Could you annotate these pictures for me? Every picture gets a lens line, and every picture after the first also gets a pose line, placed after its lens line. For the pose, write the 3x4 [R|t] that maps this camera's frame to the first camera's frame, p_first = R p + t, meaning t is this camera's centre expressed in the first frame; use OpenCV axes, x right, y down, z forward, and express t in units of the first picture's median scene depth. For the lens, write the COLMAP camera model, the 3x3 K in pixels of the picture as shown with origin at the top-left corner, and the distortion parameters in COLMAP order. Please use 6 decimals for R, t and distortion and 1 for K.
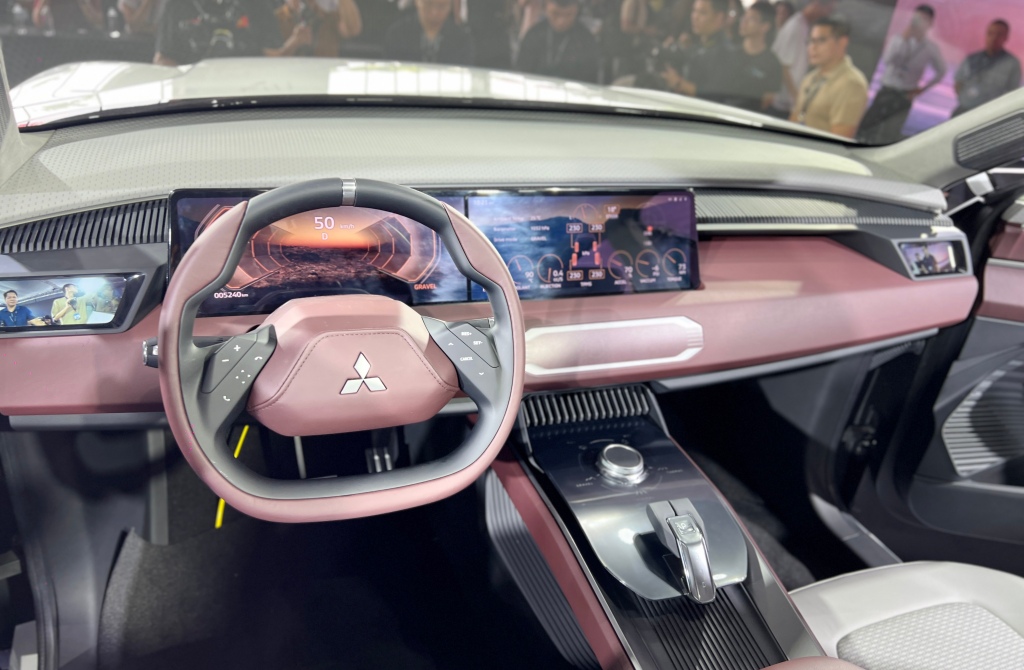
lens RADIAL K [[804.7, 0, 512.0], [0, 804.7, 335.0], [0, 0, 1]] dist [-0.001853, 0.000007]
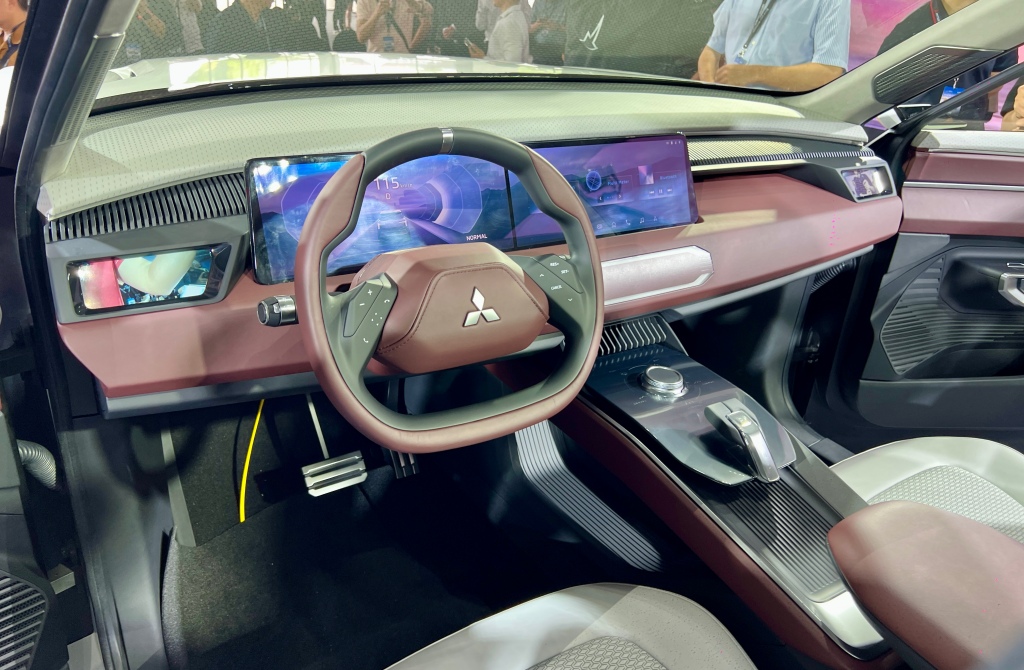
lens RADIAL K [[807.6, 0, 512.0], [0, 807.6, 335.0], [0, 0, 1]] dist [0.005754, 0.001414]
pose [[0.975851, -0.123467, 0.180198, -0.233364], [0.125179, 0.992132, 0.001885, 0.061137], [-0.179013, 0.020718, 0.983629, -0.050816]]
